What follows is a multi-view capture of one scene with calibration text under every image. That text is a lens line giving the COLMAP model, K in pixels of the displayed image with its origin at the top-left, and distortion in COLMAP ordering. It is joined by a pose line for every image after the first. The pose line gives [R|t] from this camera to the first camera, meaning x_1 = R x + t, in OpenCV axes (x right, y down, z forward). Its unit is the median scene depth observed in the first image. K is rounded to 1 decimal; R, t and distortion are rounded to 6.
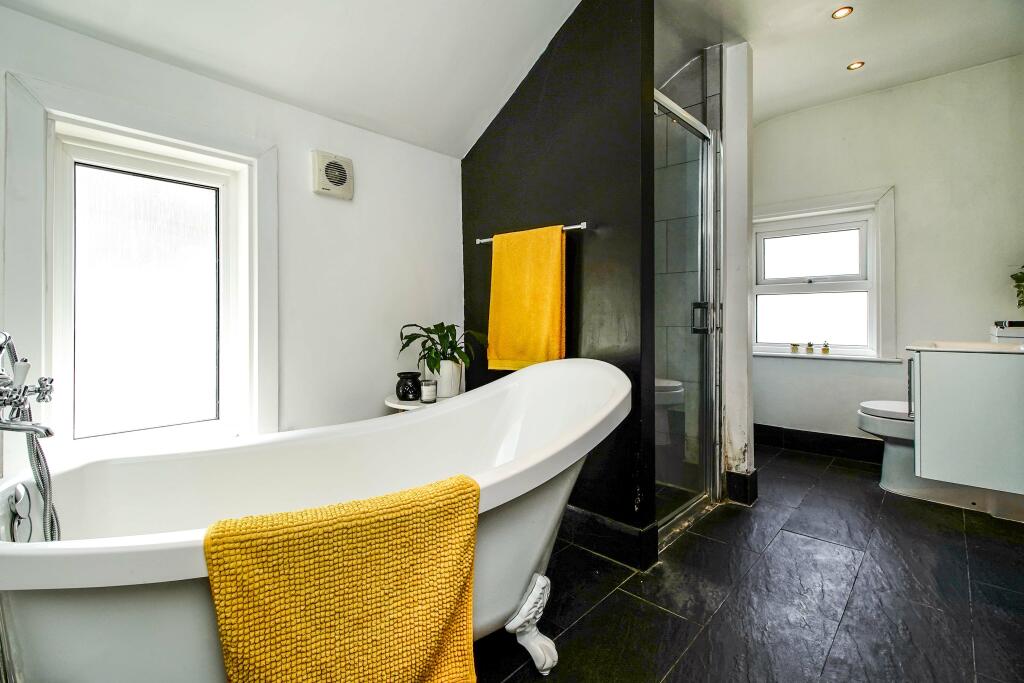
lens RADIAL K [[464.2, 0, 513.0], [0, 464.2, 326.5], [0, 0, 1]] dist [-0.001308, -0.000335]
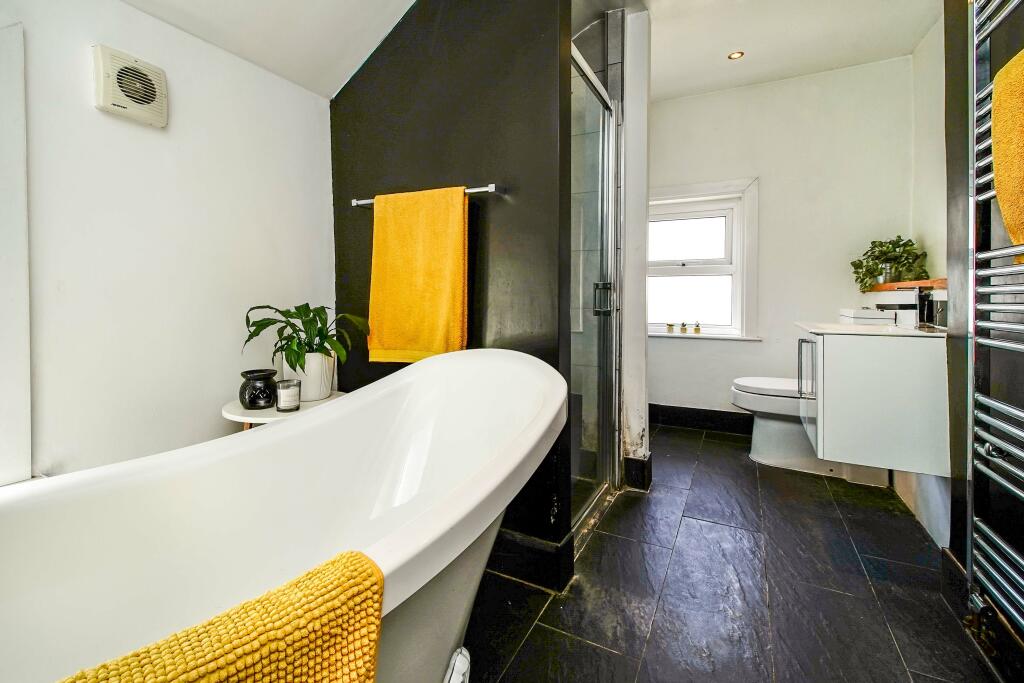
lens RADIAL K [[458.0, 0, 509.7], [0, 458.0, 312.3], [0, 0, 1]] dist [0.016006, -0.000426]
pose [[0.962419, -0.002197, 0.271559, -0.036456], [-0.002145, 0.999875, 0.015691, -0.006852], [-0.271559, -0.015684, 0.962294, 0.176183]]
